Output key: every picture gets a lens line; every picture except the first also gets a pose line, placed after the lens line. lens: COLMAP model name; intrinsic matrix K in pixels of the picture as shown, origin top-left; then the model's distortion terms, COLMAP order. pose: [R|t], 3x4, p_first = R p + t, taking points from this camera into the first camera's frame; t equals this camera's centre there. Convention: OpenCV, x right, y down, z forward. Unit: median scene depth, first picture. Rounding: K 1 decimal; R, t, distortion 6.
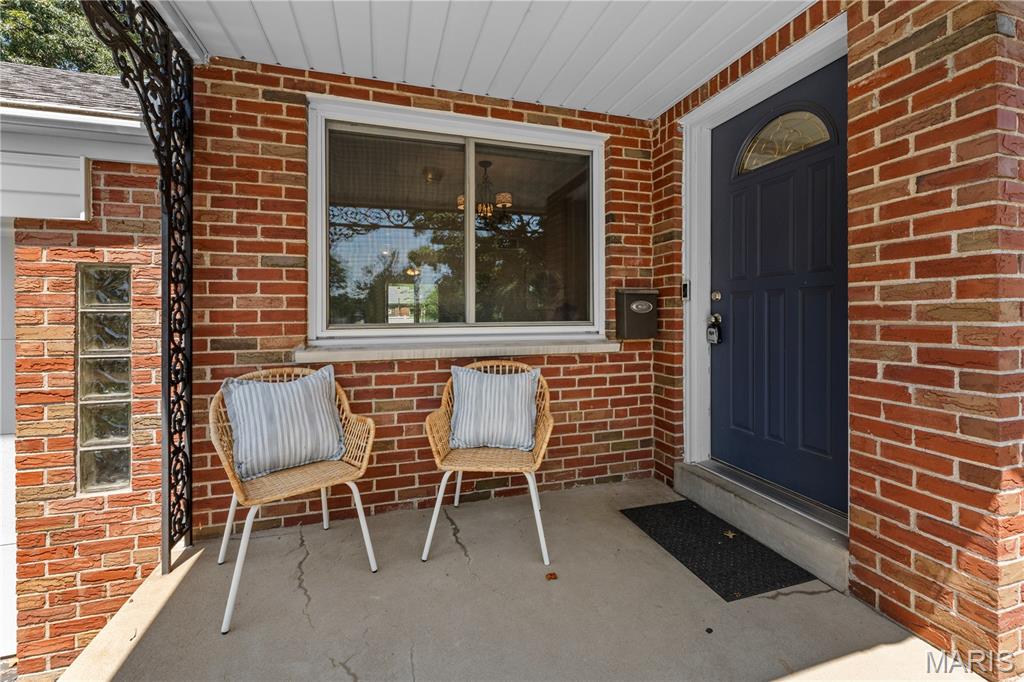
lens RADIAL K [[426.0, 0, 510.6], [0, 426.0, 318.4], [0, 0, 1]] dist [0.001297, 0.000049]
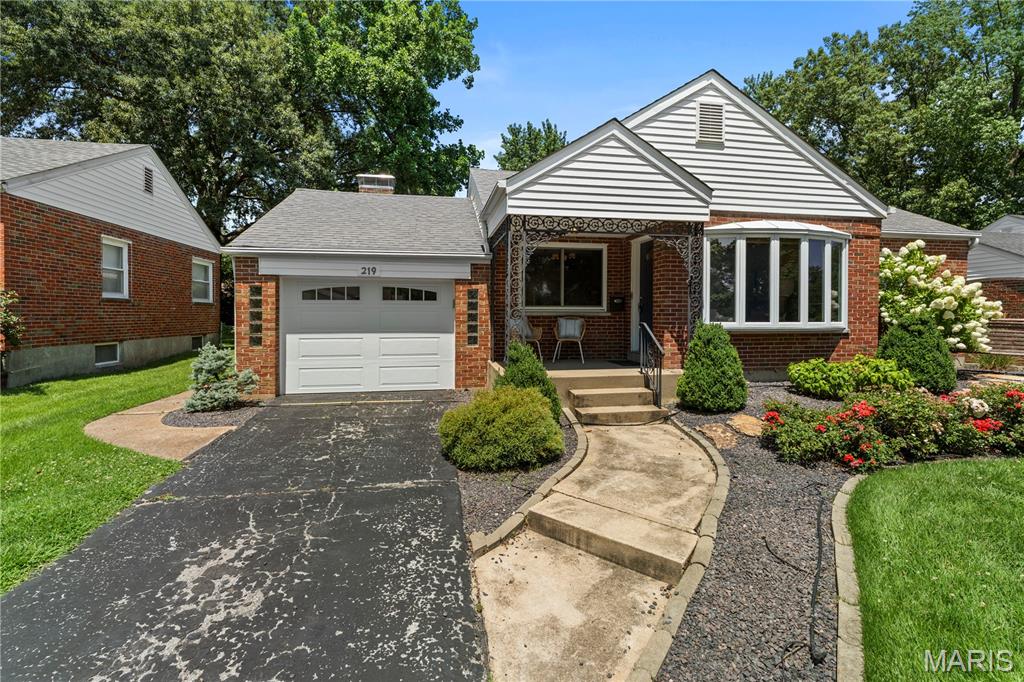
lens RADIAL K [[475.6, 0, 516.8], [0, 475.6, 319.3], [0, 0, 1]] dist [-0.000893, -0.000728]
pose [[0.993152, 0.008648, -0.116508, -0.017527], [-0.008132, 0.999955, 0.004908, 0.106203], [0.116546, -0.003927, 0.993178, -2.820741]]
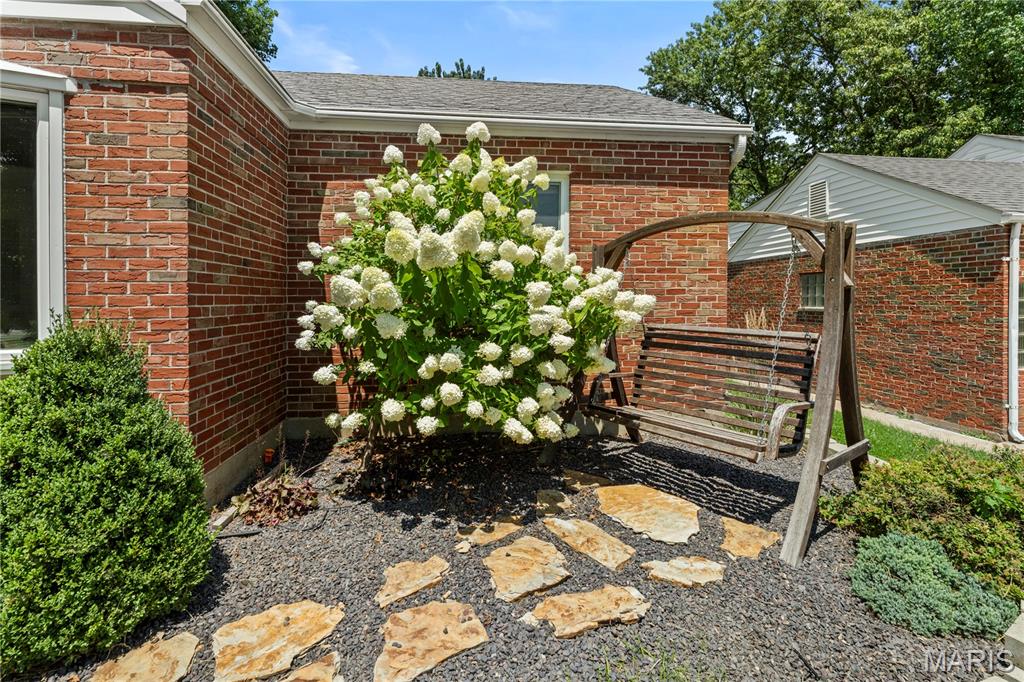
lens RADIAL K [[502.1, 0, 510.7], [0, 502.1, 306.3], [0, 0, 1]] dist [-0.000904, -0.000367]
pose [[0.981508, 0.010573, -0.191126, 3.260707], [-0.007578, 0.999837, 0.016395, -0.010897], [0.191268, -0.014643, 0.981429, -0.021847]]
